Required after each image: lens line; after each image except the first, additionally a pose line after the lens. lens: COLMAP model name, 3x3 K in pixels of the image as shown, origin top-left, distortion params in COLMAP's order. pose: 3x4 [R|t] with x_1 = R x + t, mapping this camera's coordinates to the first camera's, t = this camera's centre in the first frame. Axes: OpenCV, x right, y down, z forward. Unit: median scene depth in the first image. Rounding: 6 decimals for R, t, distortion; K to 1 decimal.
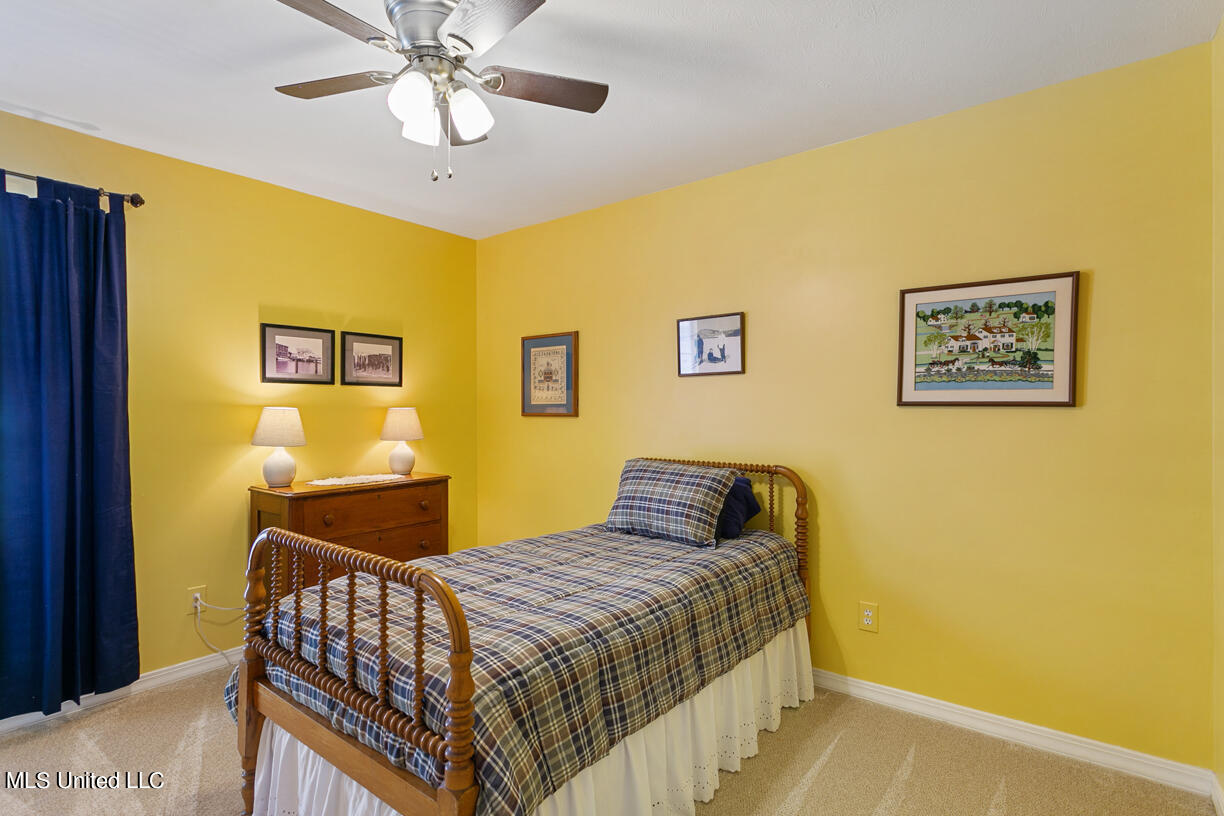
lens RADIAL K [[598.4, 0, 611.0], [0, 598.4, 411.8], [0, 0, 1]] dist [-0.002873, -0.000695]
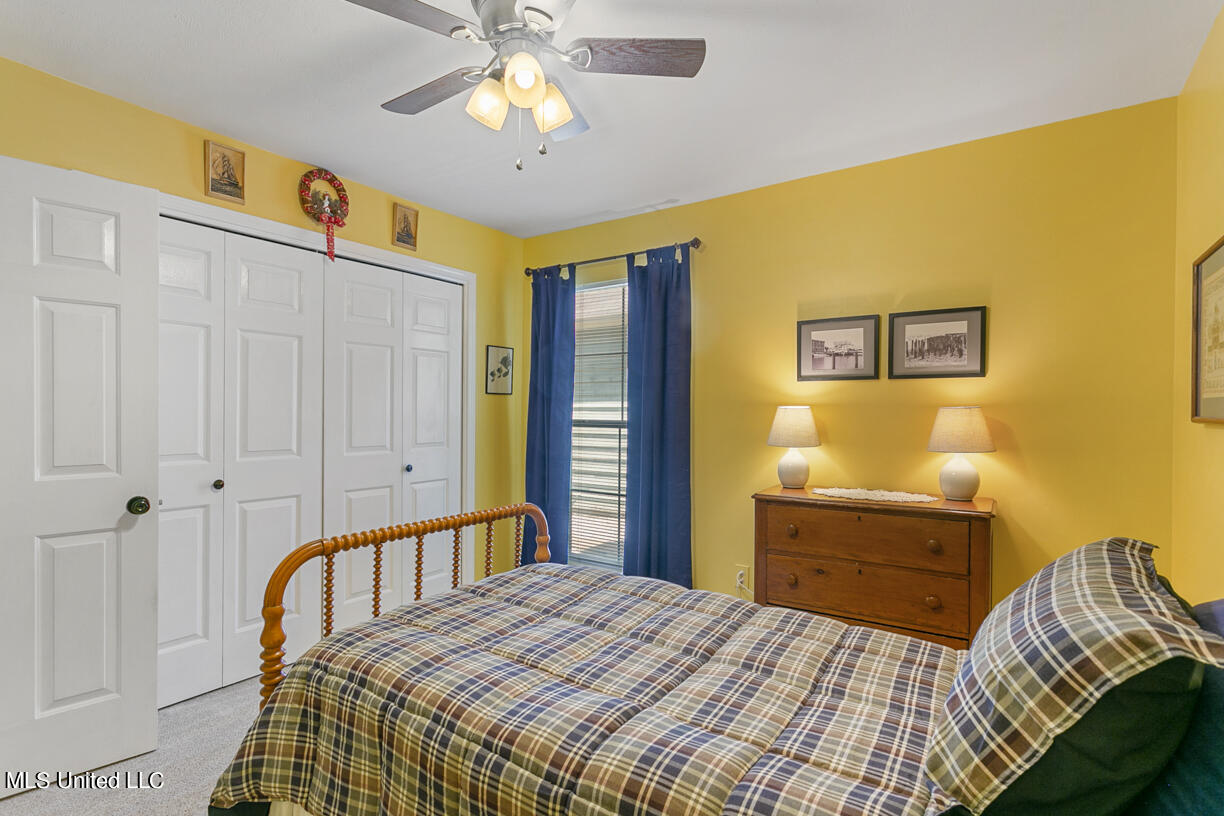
lens RADIAL K [[598.4, 0, 610.7], [0, 598.4, 407.8], [0, 0, 1]] dist [-0.002873, -0.000695]
pose [[0.059867, -0.000242, -0.998206, 0.377532], [-0.006824, 0.999977, -0.000652, -0.002189], [0.998183, 0.006851, 0.059864, 0.608244]]
